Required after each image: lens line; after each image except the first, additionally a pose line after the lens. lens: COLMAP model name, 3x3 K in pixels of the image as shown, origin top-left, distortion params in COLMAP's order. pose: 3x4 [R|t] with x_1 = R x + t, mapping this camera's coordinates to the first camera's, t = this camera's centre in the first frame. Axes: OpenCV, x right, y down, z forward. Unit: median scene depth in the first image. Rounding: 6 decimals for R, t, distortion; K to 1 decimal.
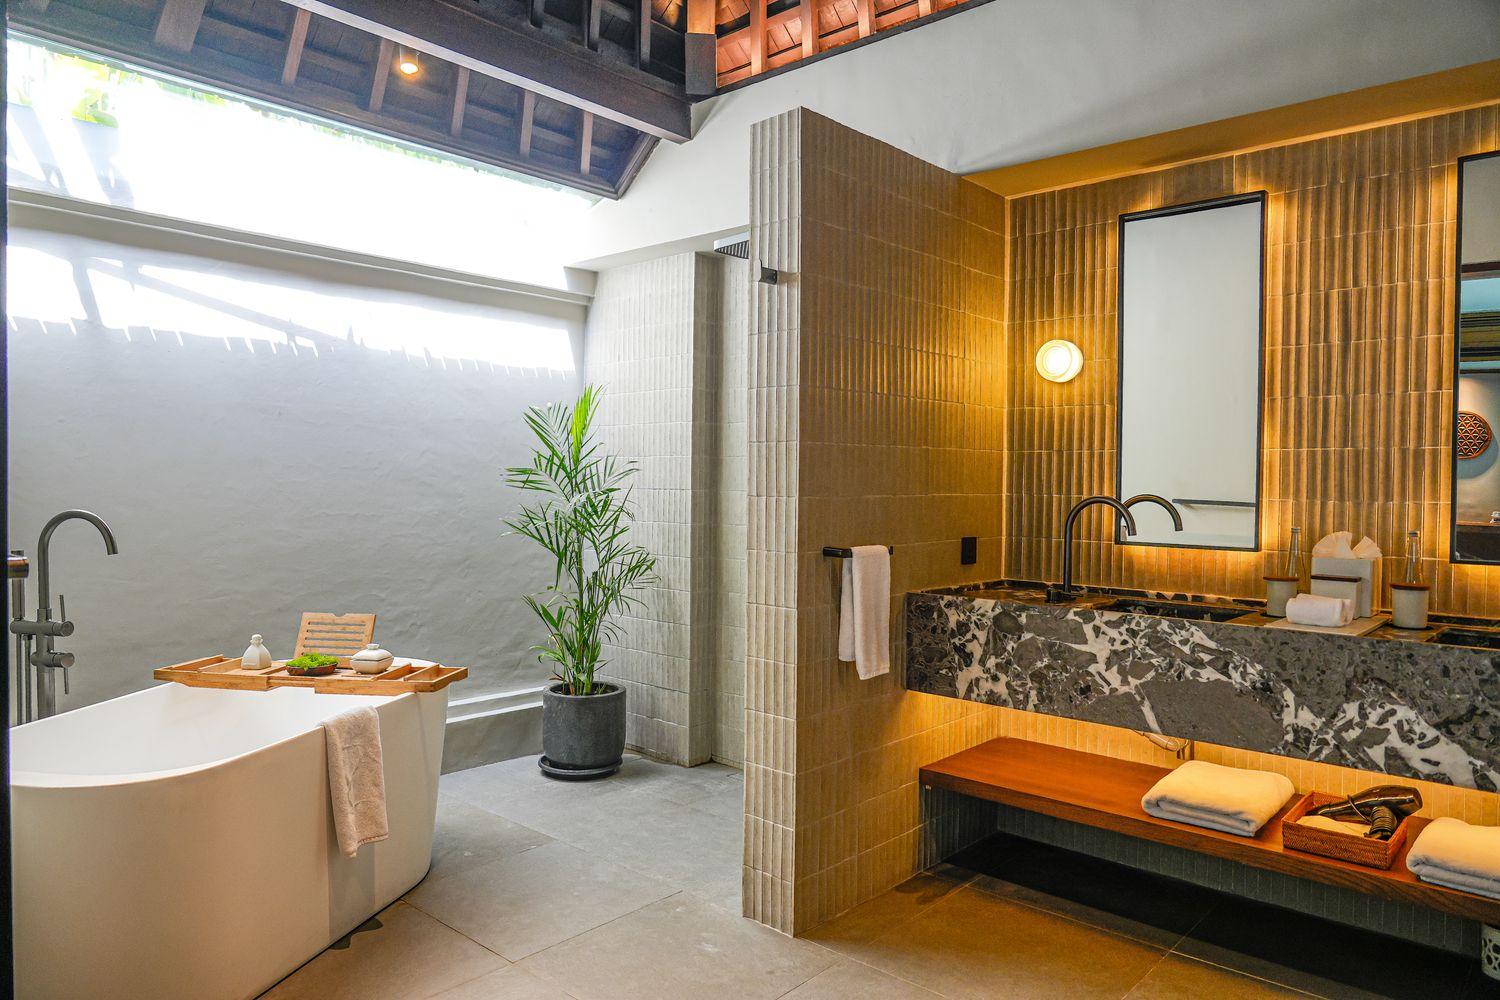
lens RADIAL K [[1000.4, 0, 728.2], [0, 1000.4, 507.7], [0, 0, 1]] dist [-0.026934, 0.005446]
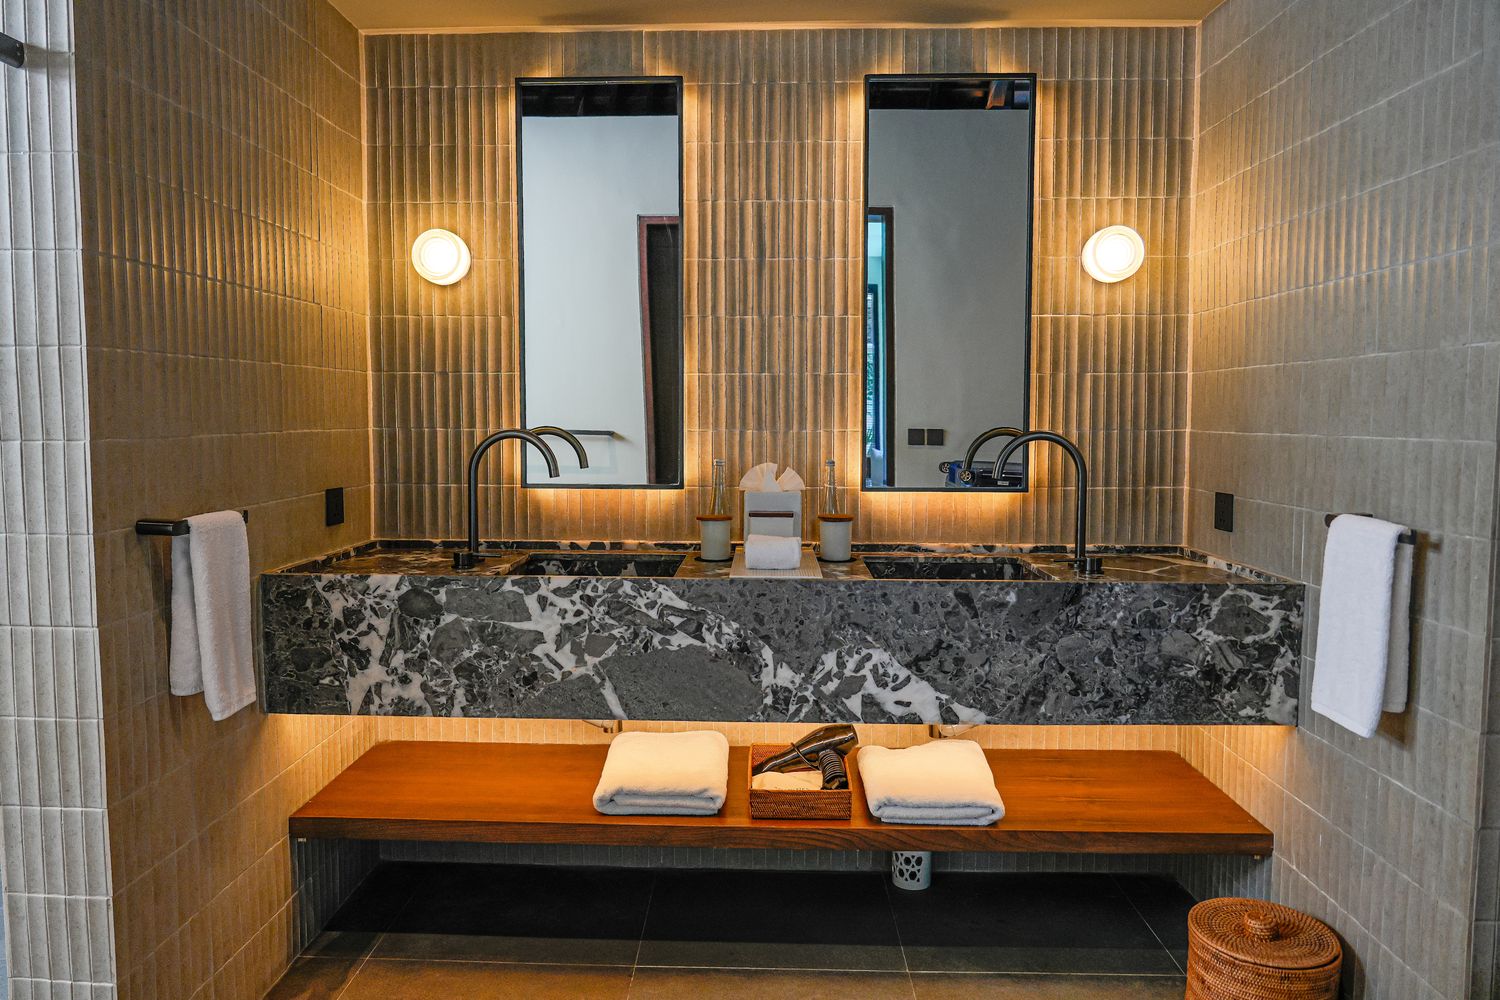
lens RADIAL K [[1044.3, 0, 748.1], [0, 1044.3, 491.6], [0, 0, 1]] dist [-0.022624, 0.005034]
pose [[0.752917, -0.055830, 0.655743, -0.038390], [0.023292, 0.998032, 0.058228, -0.006661], [-0.657703, -0.028568, 0.752736, 0.265397]]
